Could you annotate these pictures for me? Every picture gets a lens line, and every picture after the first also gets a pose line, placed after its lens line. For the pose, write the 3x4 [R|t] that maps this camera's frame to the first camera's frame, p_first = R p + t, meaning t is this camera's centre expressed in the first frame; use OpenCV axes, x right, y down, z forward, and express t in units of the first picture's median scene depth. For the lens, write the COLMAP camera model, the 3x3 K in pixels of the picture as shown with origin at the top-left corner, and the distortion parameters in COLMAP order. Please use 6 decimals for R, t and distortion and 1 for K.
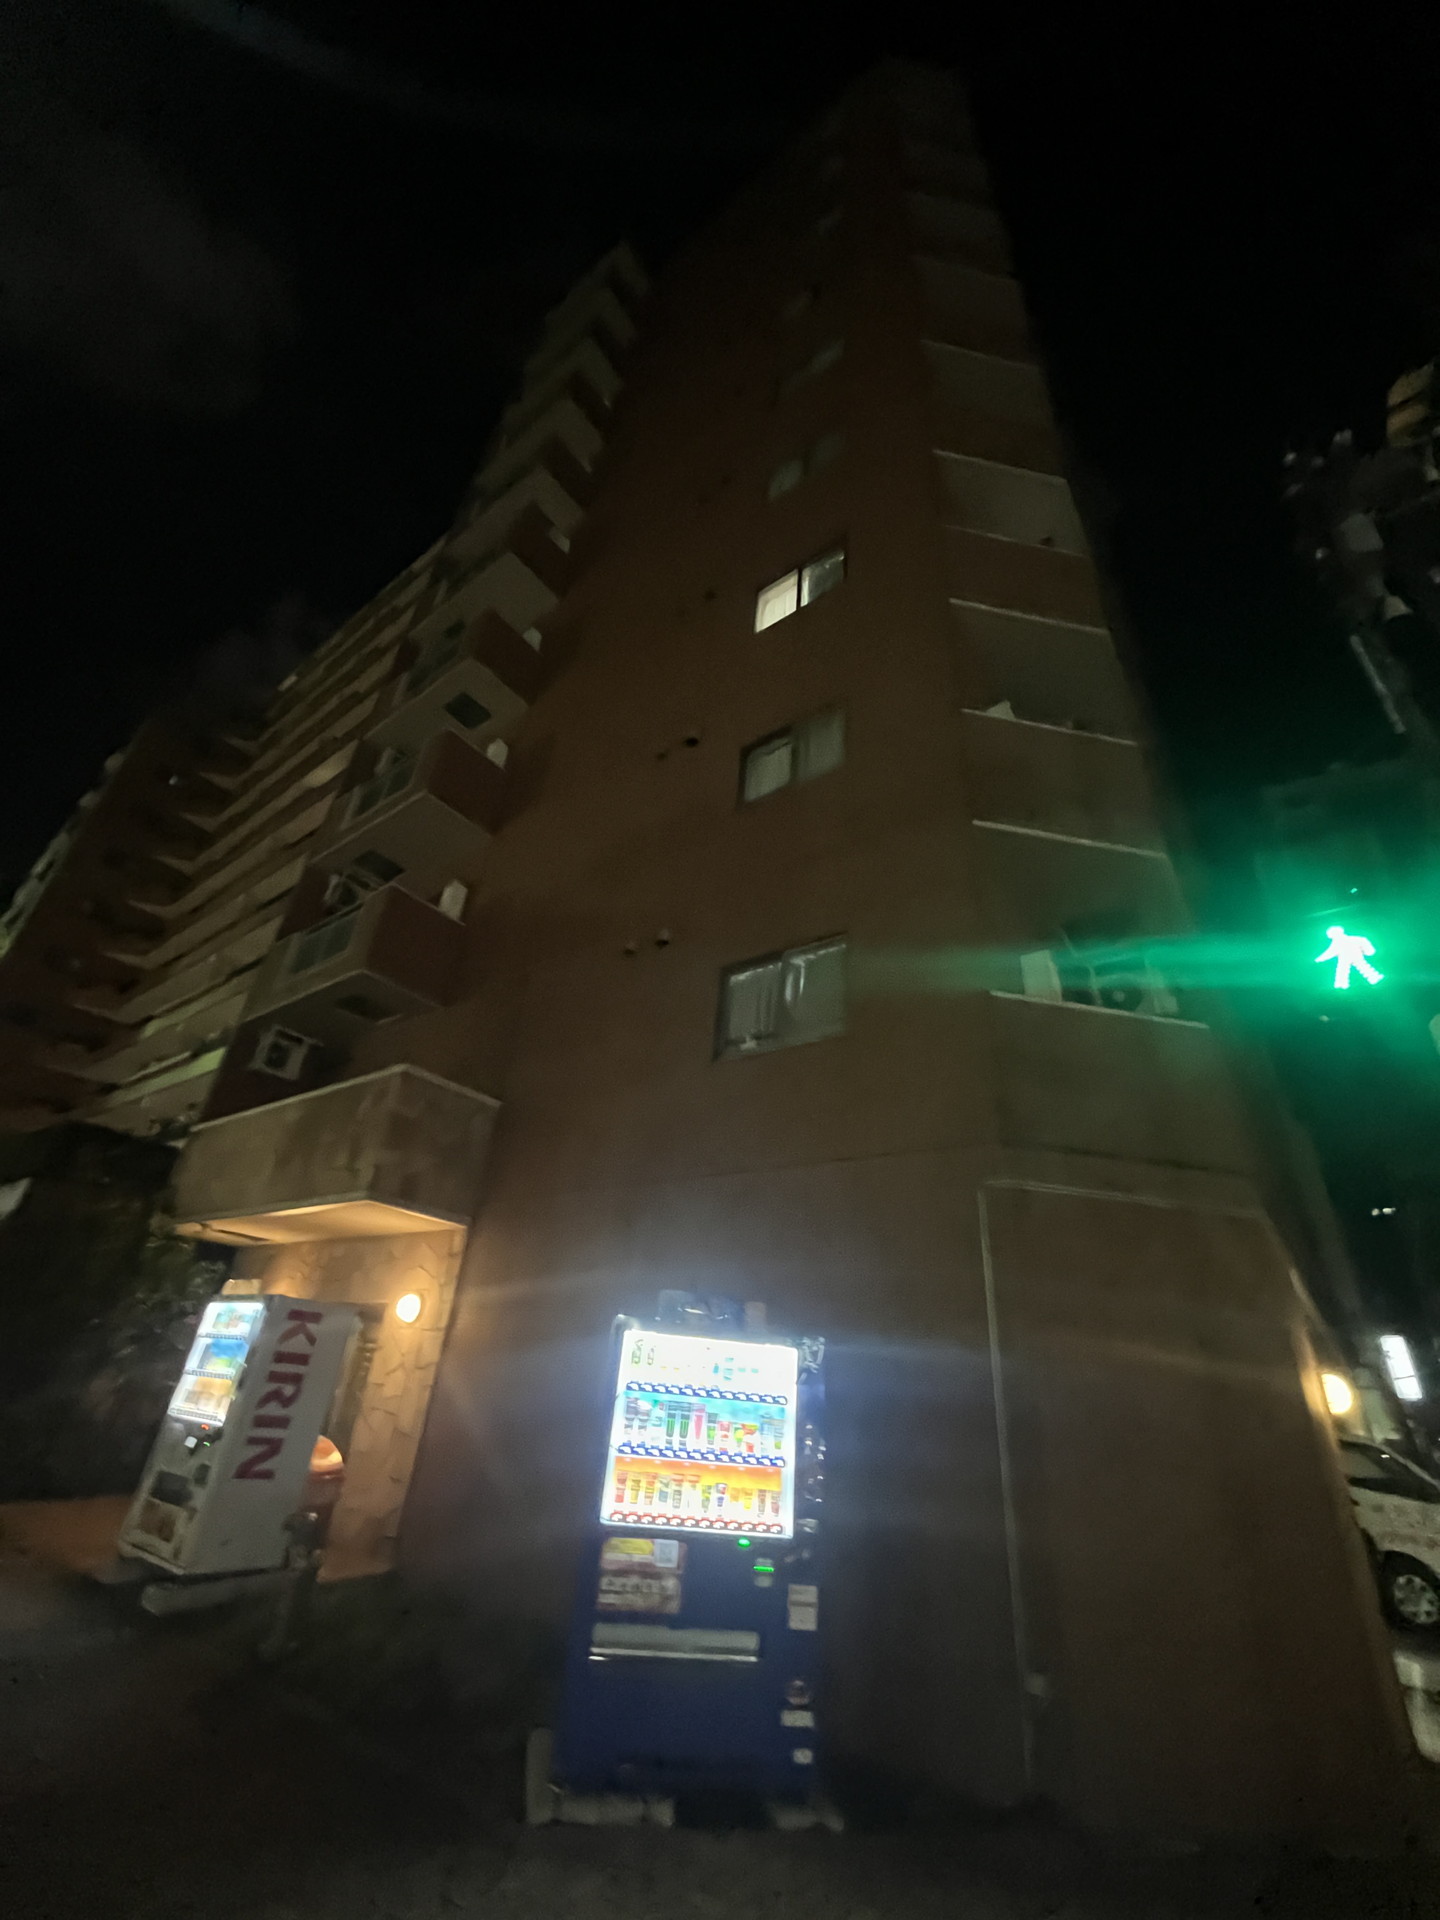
lens RADIAL K [[772.7, 0, 720.0], [0, 772.7, 960.0], [0, 0, 1]] dist [0.000153, 0.000167]
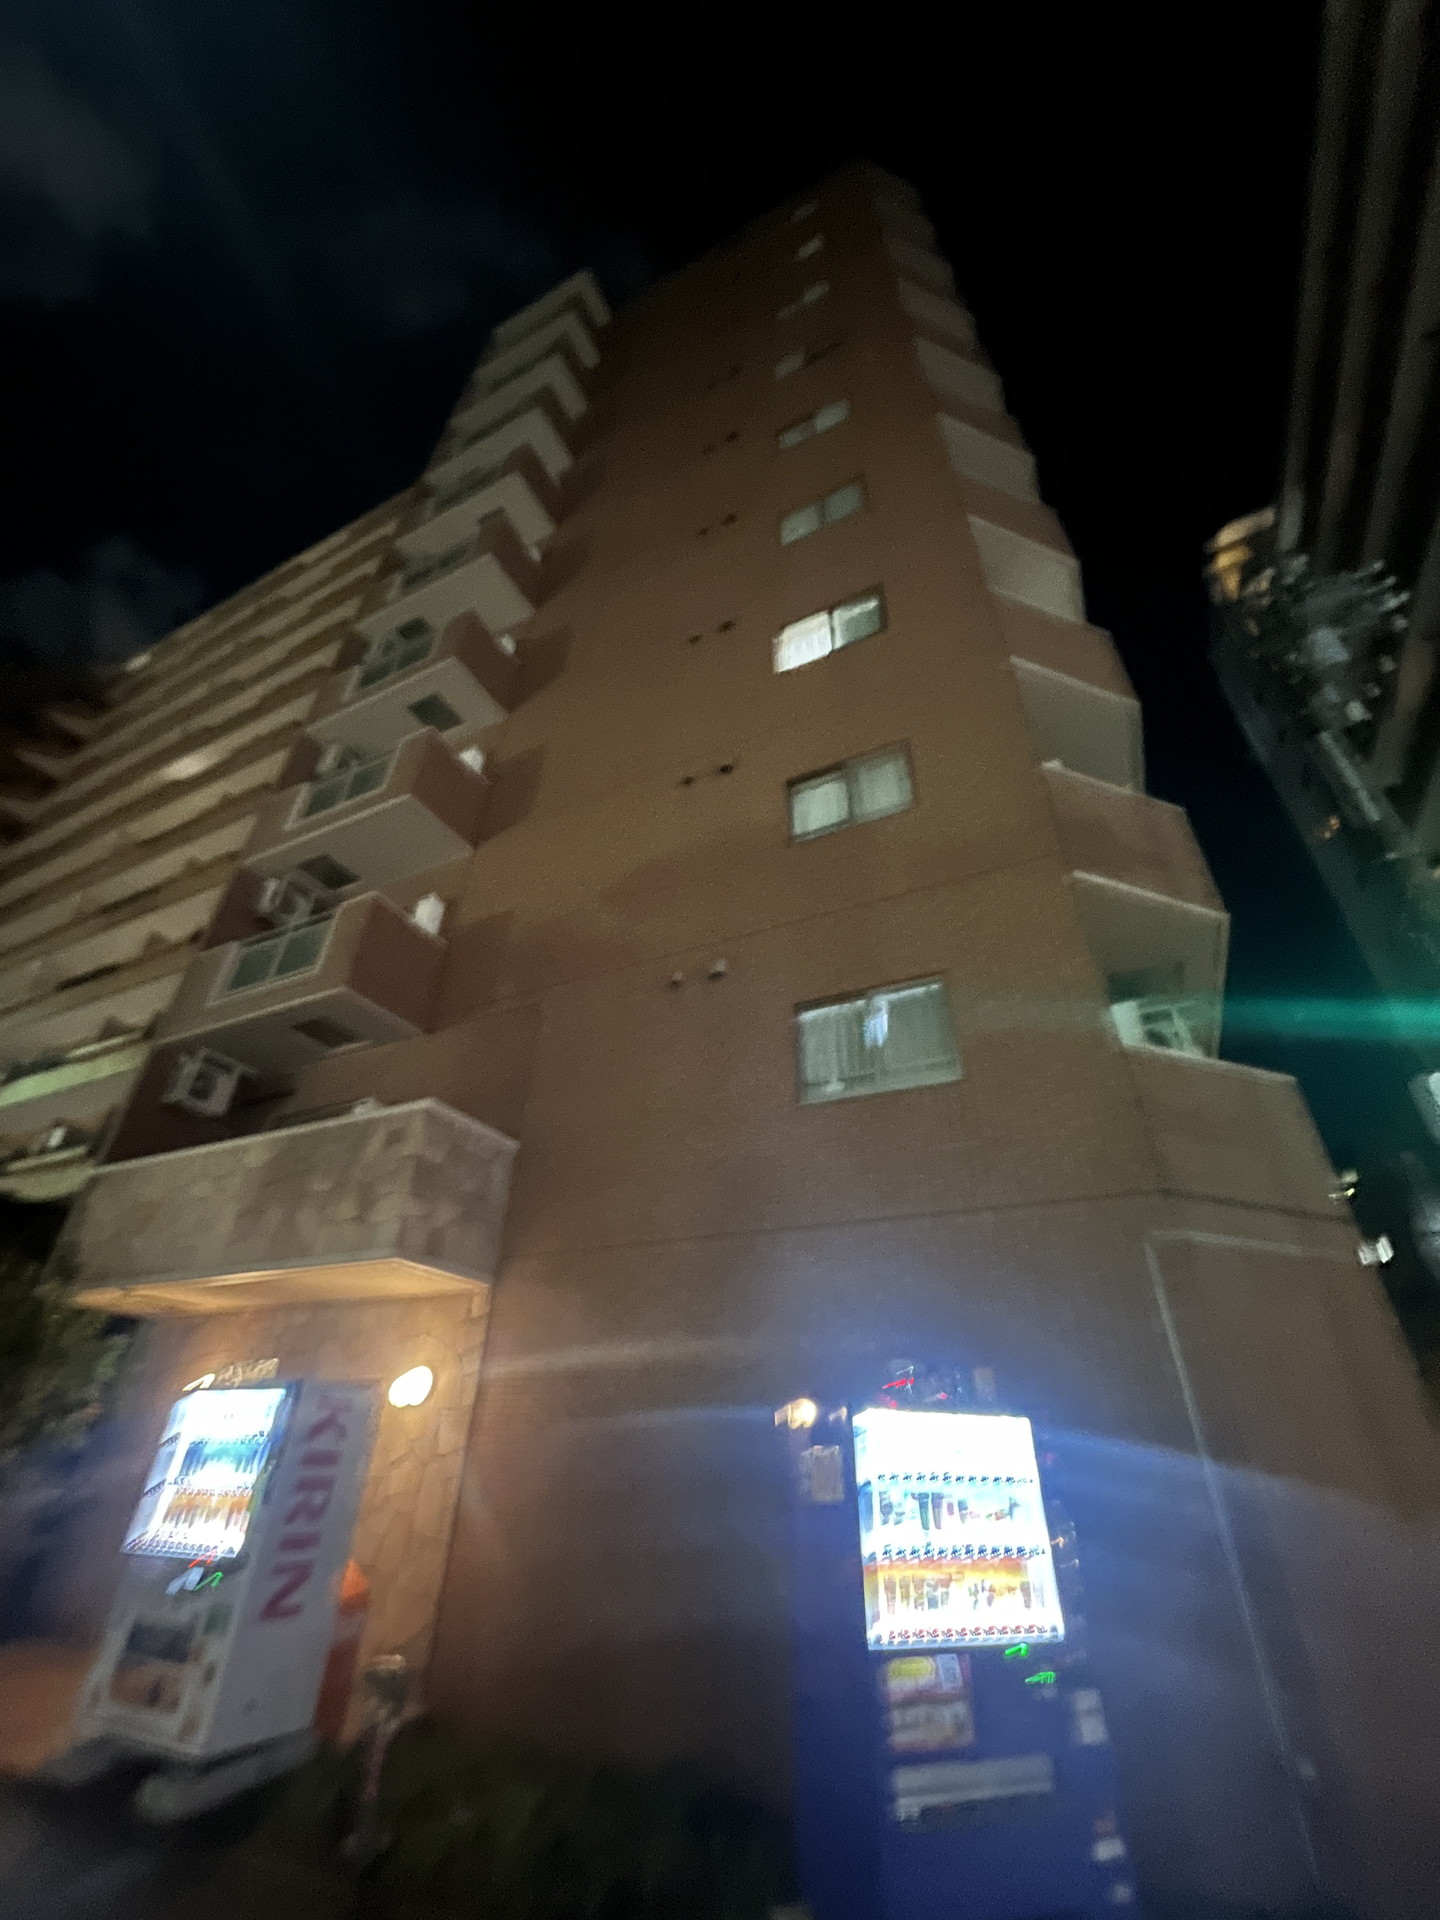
lens RADIAL K [[775.5, 0, 720.0], [0, 775.5, 960.0], [0, 0, 1]] dist [0.000005, -0.000205]
pose [[0.981639, 0.053068, 0.183217, -0.254814], [-0.043734, 0.997549, -0.054619, 0.011331], [-0.185667, 0.045603, 0.981554, 0.072369]]
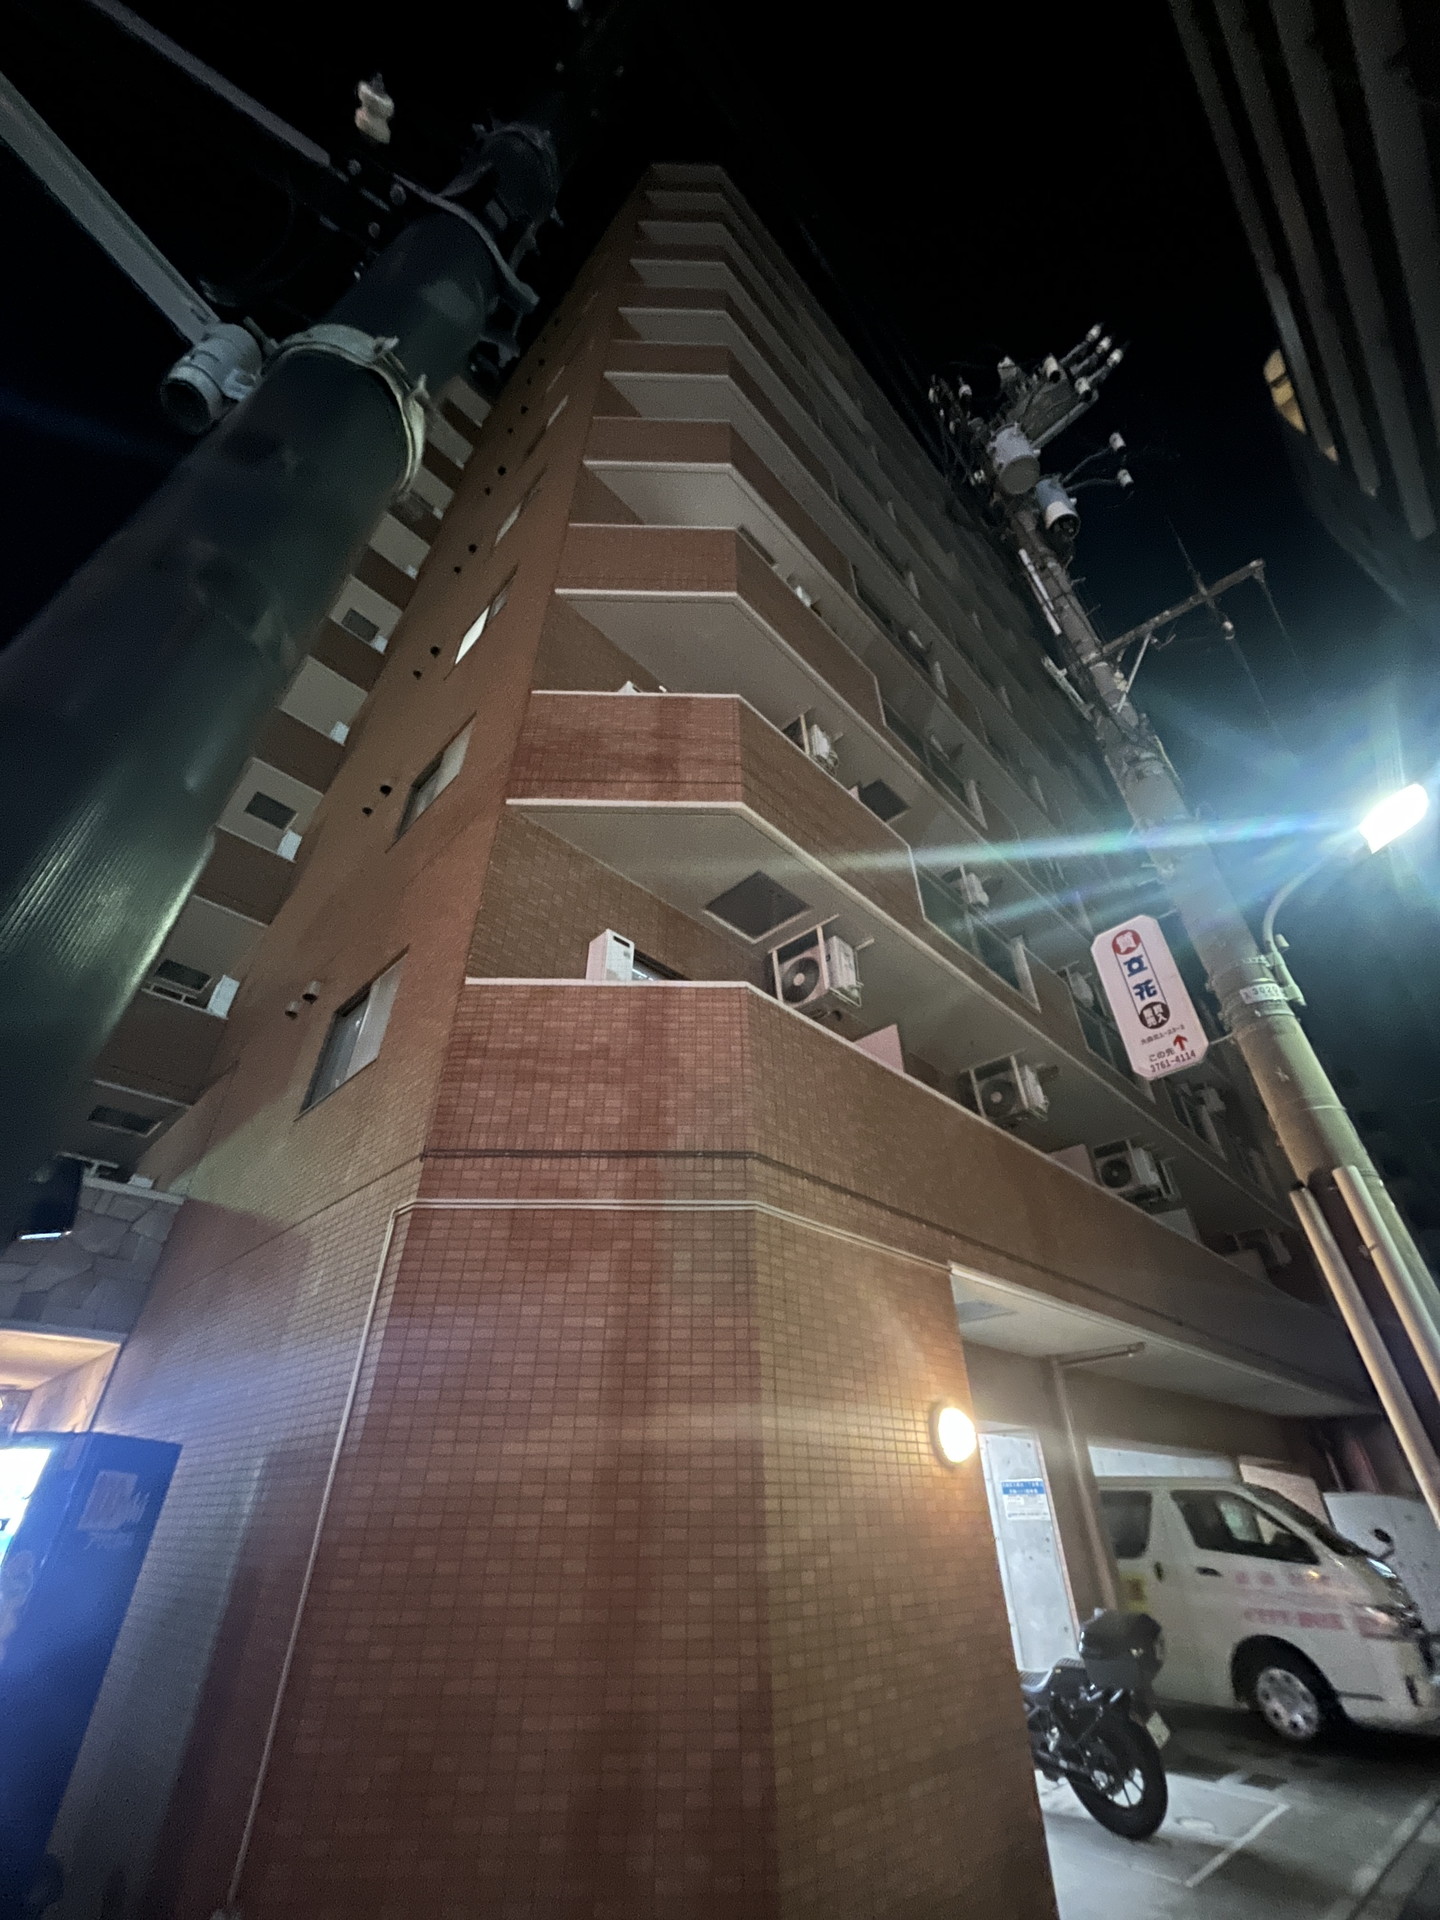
lens RADIAL K [[772.7, 0, 720.0], [0, 772.7, 960.0], [0, 0, 1]] dist [0.000153, 0.000167]
pose [[0.986015, -0.153853, -0.064063, 0.486806], [0.145847, 0.982598, -0.115022, 0.115784], [0.080644, 0.104070, 0.991295, 0.126763]]
